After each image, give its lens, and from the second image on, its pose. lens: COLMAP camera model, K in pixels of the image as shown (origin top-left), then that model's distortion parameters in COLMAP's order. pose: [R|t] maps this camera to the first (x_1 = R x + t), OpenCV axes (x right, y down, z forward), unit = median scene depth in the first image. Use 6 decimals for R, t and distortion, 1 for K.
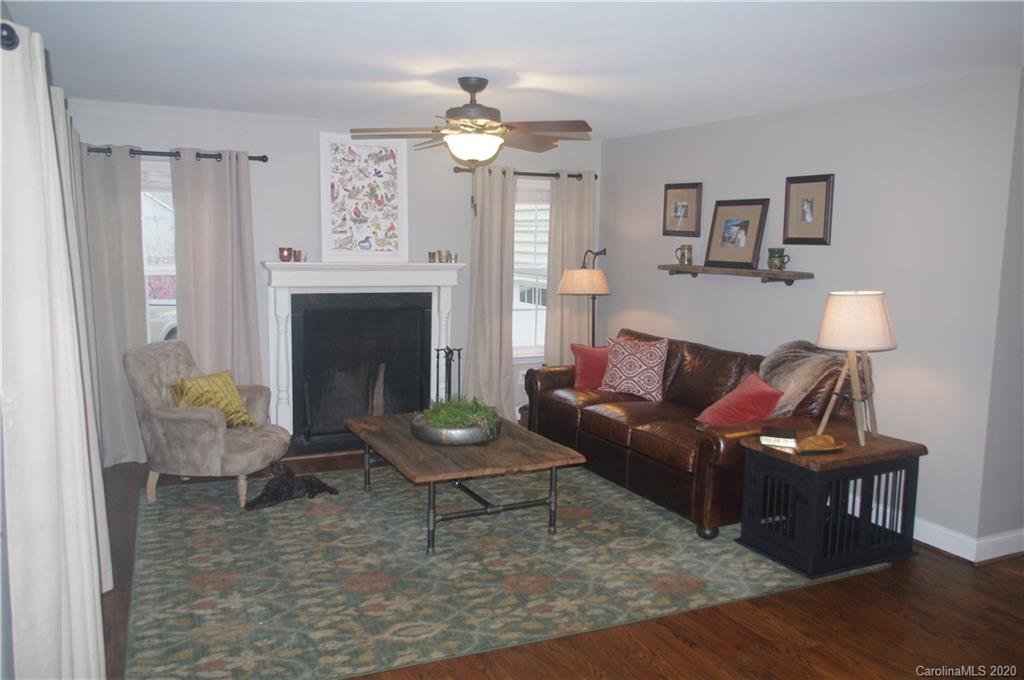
lens RADIAL K [[796.3, 0, 512.0], [0, 796.3, 342.7], [0, 0, 1]] dist [-0.046335, 0.042651]
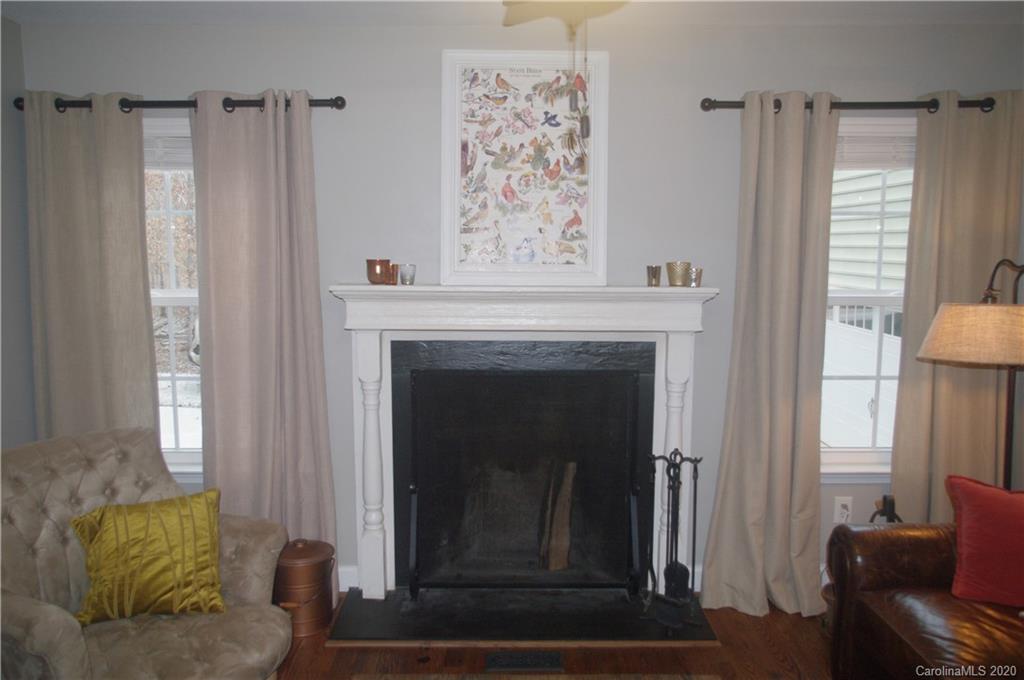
lens RADIAL K [[796.3, 0, 504.9], [0, 796.3, 335.8], [0, 0, 1]] dist [-0.046335, 0.042651]
pose [[0.896535, 0.035181, -0.441574, 0.044463], [-0.043419, 0.999020, -0.008562, -0.061875], [0.440840, 0.026849, 0.897184, 0.510272]]
